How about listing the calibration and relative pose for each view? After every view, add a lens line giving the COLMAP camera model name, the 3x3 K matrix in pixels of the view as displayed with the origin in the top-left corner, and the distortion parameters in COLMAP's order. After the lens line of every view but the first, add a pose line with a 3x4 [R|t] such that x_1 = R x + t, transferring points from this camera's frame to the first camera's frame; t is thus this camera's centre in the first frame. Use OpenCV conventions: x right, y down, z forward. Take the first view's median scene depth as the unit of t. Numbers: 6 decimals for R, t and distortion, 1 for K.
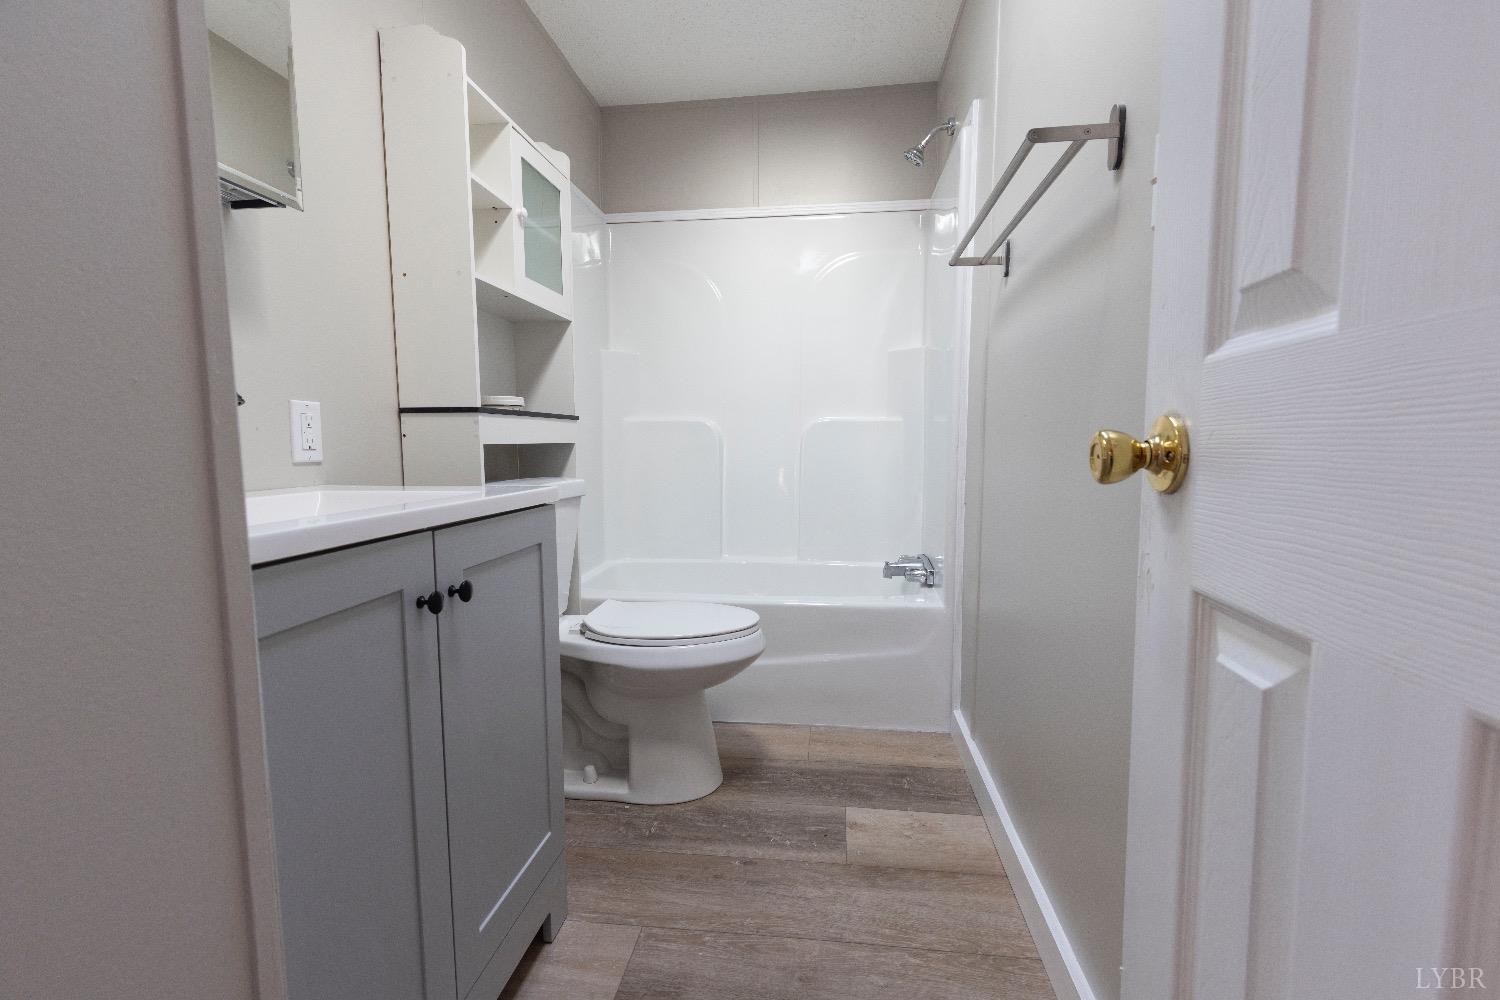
lens RADIAL K [[652.9, 0, 750.0], [0, 652.9, 500.0], [0, 0, 1]] dist [0.000685, 0.000357]
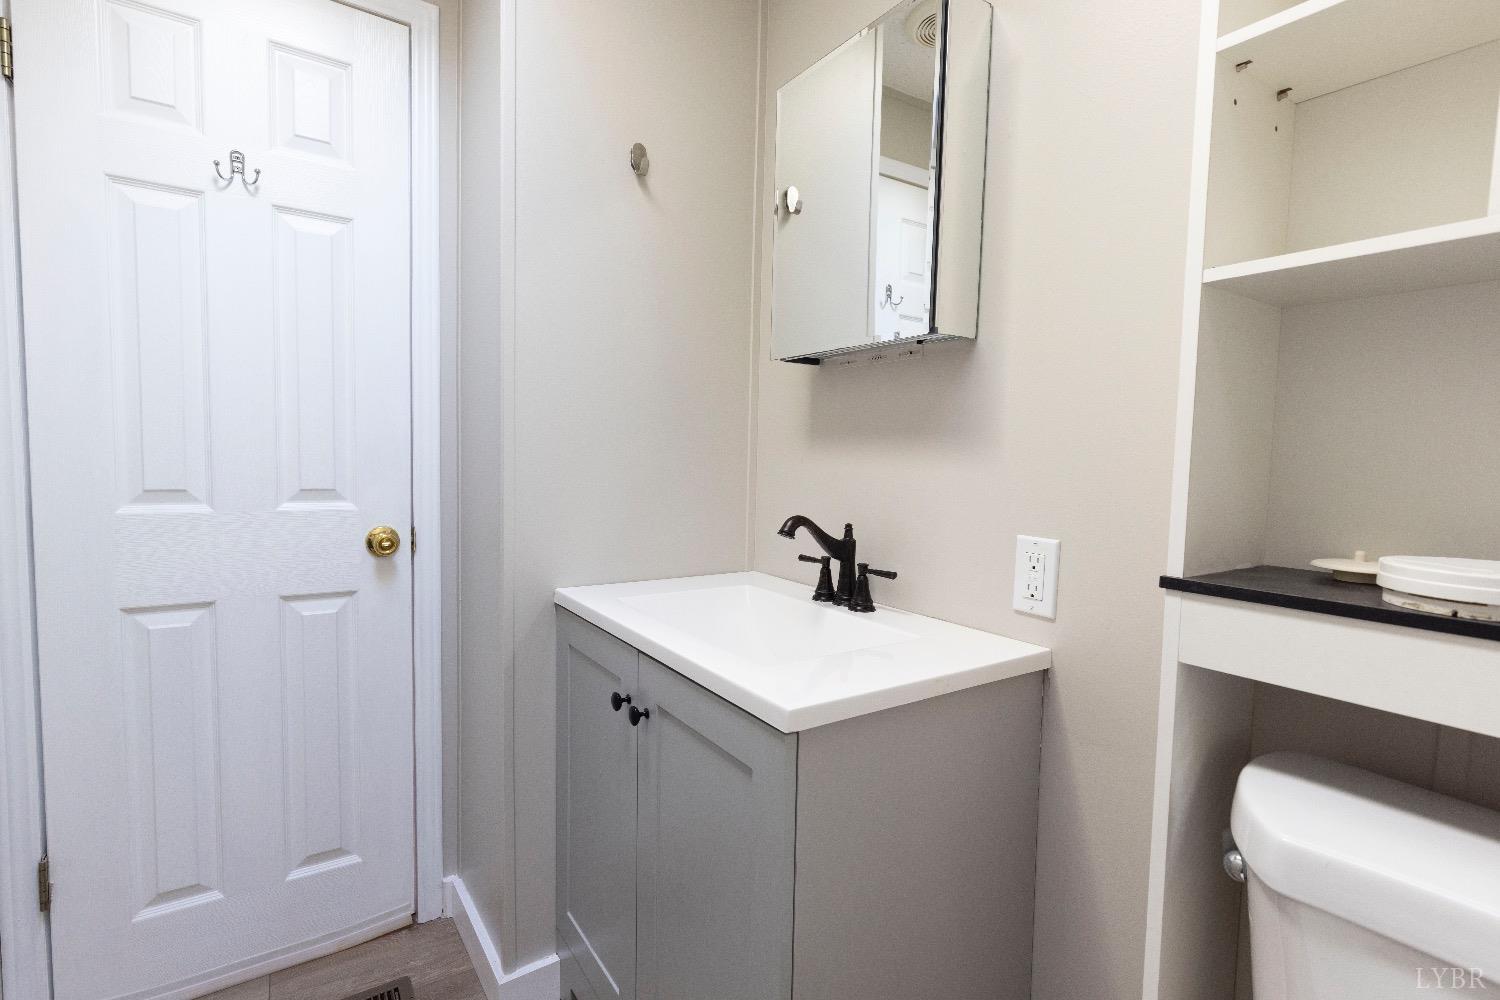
lens RADIAL K [[711.5, 0, 750.0], [0, 711.5, 500.0], [0, 0, 1]] dist [-0.000119, -0.000007]
pose [[-0.748502, 0.029490, -0.662476, 0.149641], [-0.079107, 0.987906, 0.133356, -0.283815], [0.658397, 0.152224, -0.737117, 1.397493]]
